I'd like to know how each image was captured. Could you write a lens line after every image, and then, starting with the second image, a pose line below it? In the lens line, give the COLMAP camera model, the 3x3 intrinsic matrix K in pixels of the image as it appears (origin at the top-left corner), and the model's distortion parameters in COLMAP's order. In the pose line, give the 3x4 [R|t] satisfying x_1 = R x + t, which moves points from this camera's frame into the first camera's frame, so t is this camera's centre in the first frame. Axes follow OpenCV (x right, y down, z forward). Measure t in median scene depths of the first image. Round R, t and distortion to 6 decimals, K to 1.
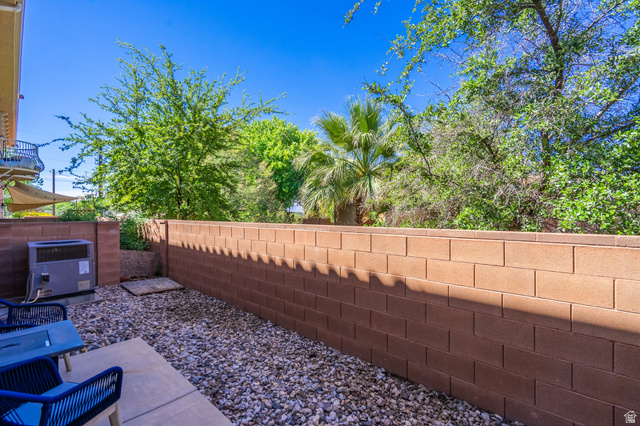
lens RADIAL K [[299.9, 0, 323.3], [0, 299.9, 207.0], [0, 0, 1]] dist [0.000360, 0.000544]
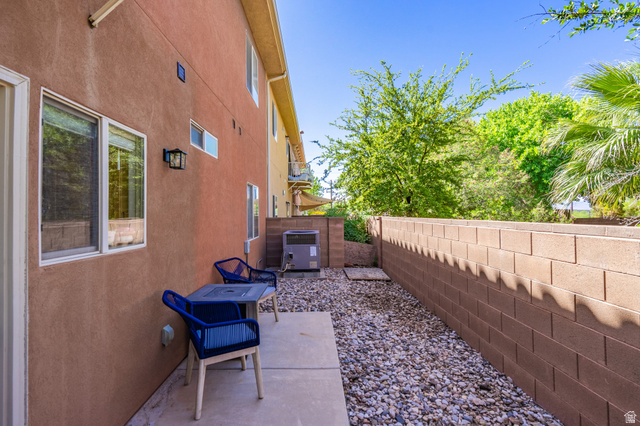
lens RADIAL K [[300.4, 0, 318.1], [0, 300.4, 202.7], [0, 0, 1]] dist [0.001552, 0.000894]
pose [[0.678051, -0.030684, -0.734374, 0.202021], [0.021432, 0.999529, -0.021975, 0.016726], [0.734702, -0.000839, 0.678389, 0.116827]]
